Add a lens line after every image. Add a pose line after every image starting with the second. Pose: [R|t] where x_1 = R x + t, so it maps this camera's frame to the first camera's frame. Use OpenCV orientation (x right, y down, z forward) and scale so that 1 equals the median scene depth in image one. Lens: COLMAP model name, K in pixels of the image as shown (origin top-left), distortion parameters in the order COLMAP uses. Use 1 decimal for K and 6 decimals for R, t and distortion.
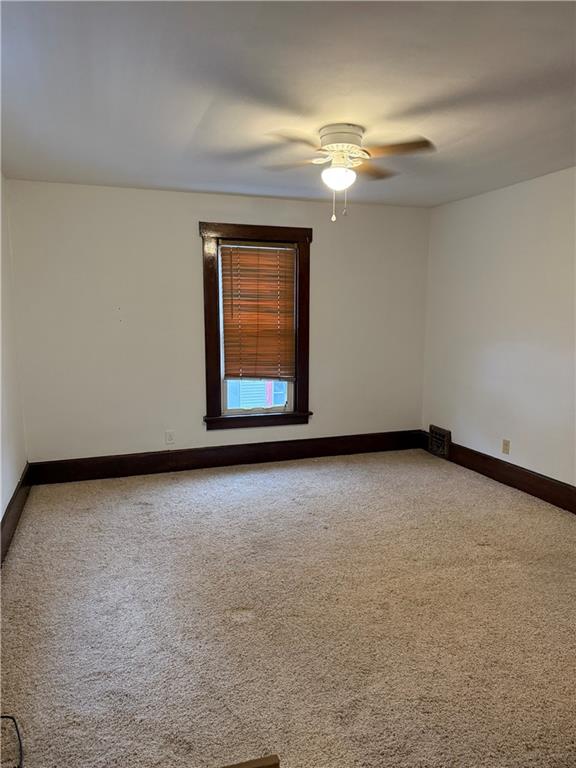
lens RADIAL K [[530.2, 0, 292.3], [0, 530.2, 384.9], [0, 0, 1]] dist [0.024675, -0.019597]
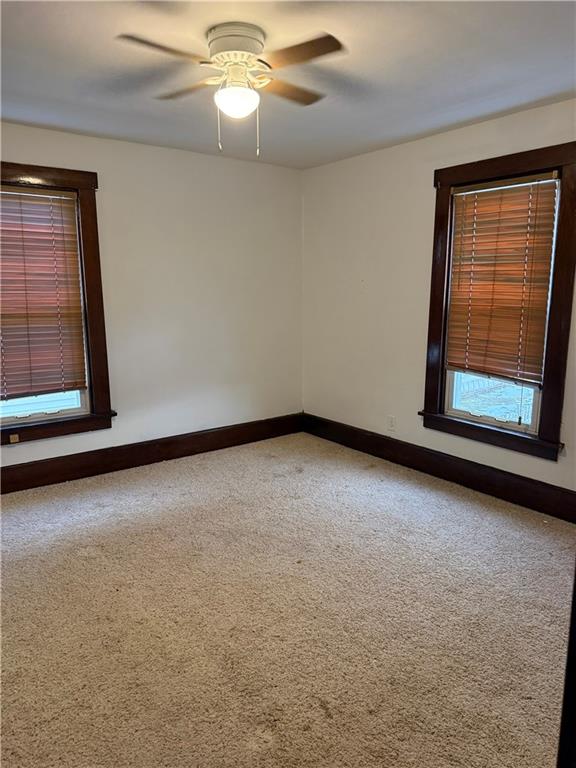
lens RADIAL K [[530.2, 0, 292.3], [0, 530.2, 384.9], [0, 0, 1]] dist [0.024675, -0.019597]
pose [[0.323876, 0.170376, -0.930632, 0.530375], [-0.145816, 0.980888, 0.128829, -0.054450], [0.934795, 0.093977, 0.342529, 0.522104]]
